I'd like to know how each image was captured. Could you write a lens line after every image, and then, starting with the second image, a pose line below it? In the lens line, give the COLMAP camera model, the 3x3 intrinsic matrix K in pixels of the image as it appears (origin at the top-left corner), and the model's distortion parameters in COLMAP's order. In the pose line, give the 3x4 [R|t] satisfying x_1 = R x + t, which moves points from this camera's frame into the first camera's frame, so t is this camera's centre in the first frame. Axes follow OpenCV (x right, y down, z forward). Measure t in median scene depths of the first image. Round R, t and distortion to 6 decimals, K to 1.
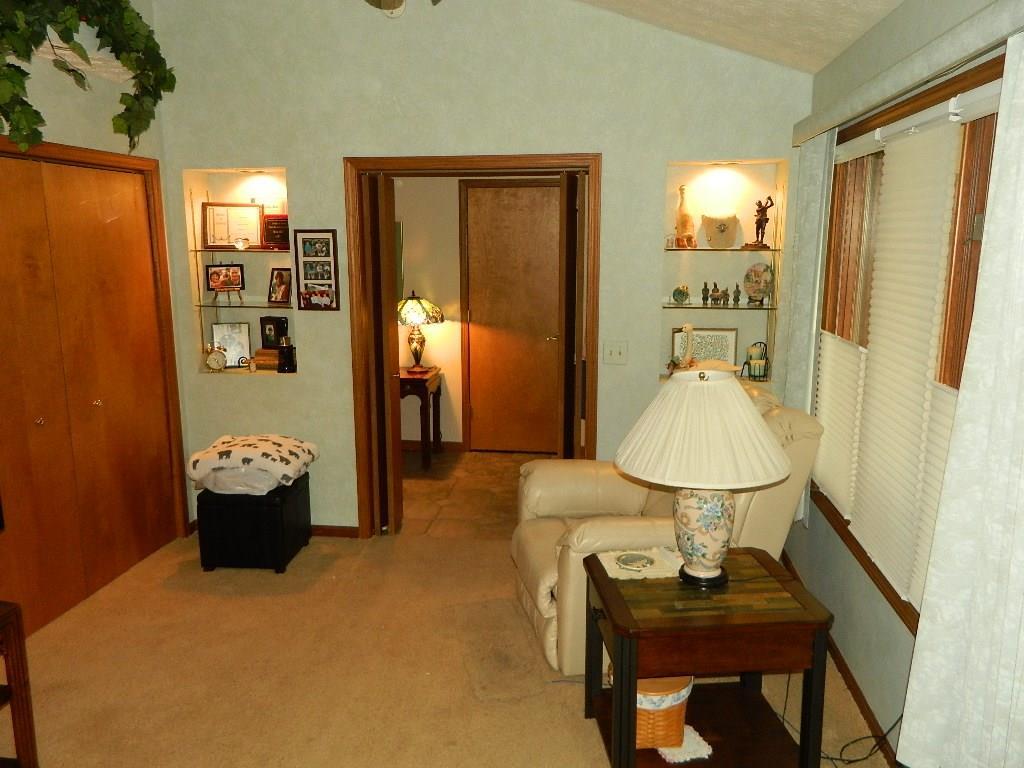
lens RADIAL K [[775.6, 0, 512.0], [0, 775.6, 383.0], [0, 0, 1]] dist [0.021355, -0.016023]
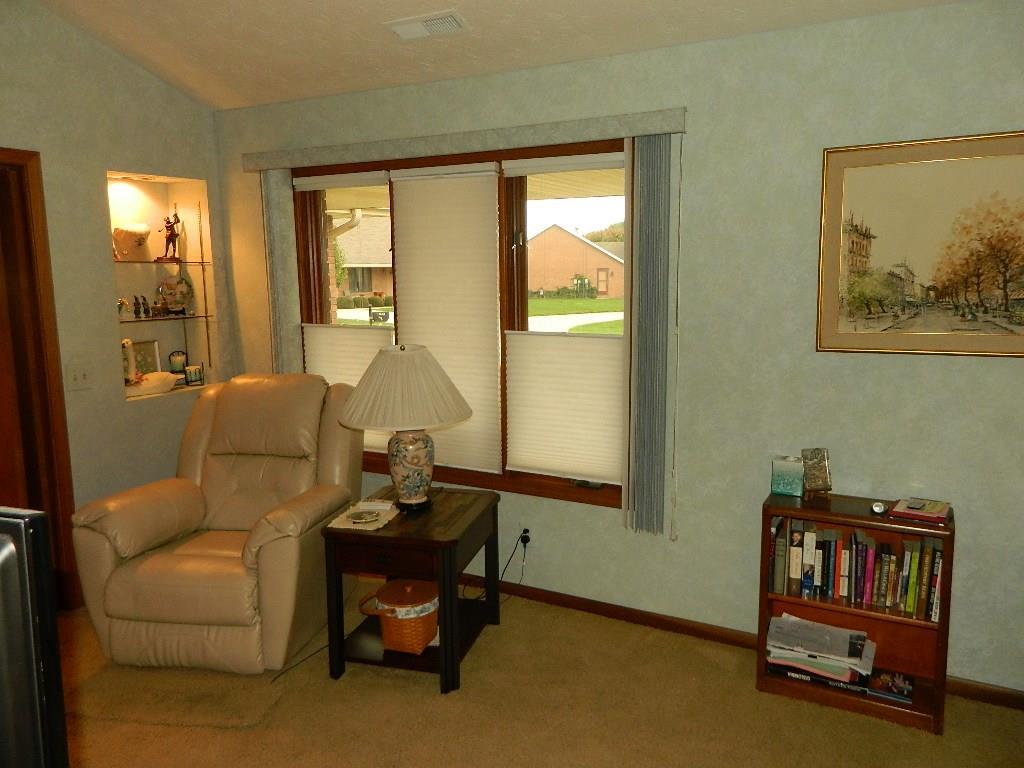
lens RADIAL K [[775.6, 0, 508.2], [0, 775.6, 378.5], [0, 0, 1]] dist [0.021355, -0.016023]
pose [[0.342248, -0.135574, 0.929777, -0.521386], [0.181756, 0.980398, 0.076052, -0.015180], [-0.921863, 0.142965, 0.360181, 0.218168]]
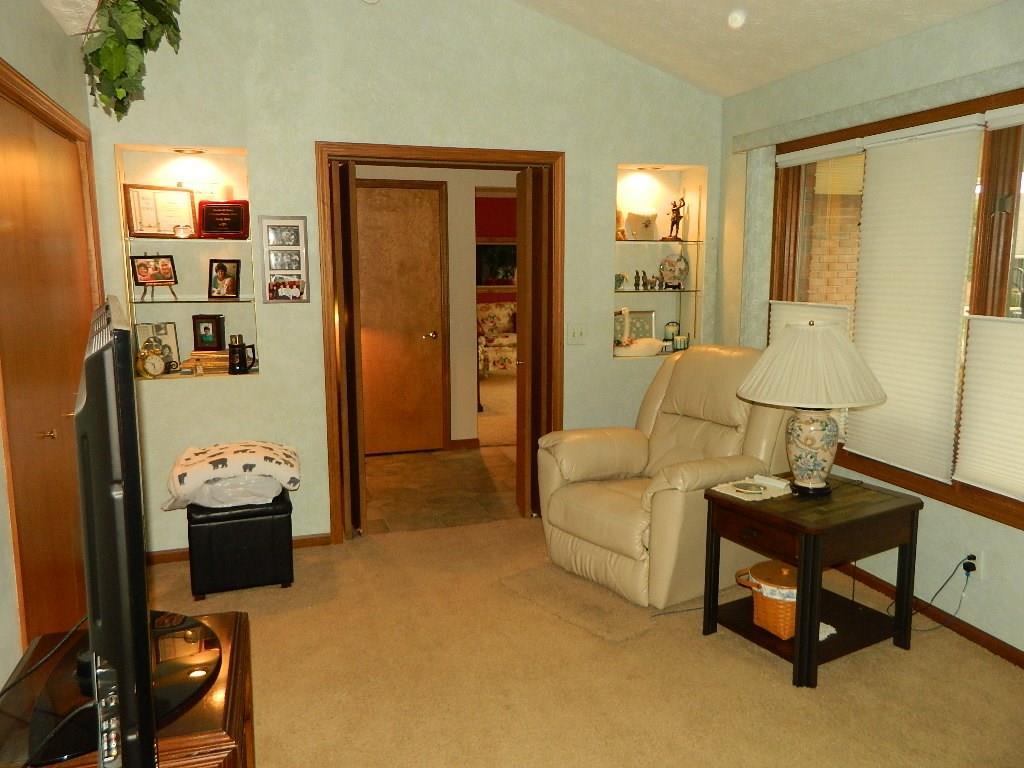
lens RADIAL K [[775.6, 0, 508.0], [0, 775.6, 380.4], [0, 0, 1]] dist [0.021355, -0.016023]
pose [[0.903091, -0.064615, 0.424560, -0.417217], [0.079441, 0.996690, -0.017291, 0.036918], [-0.422038, 0.049343, 0.905235, 0.049774]]
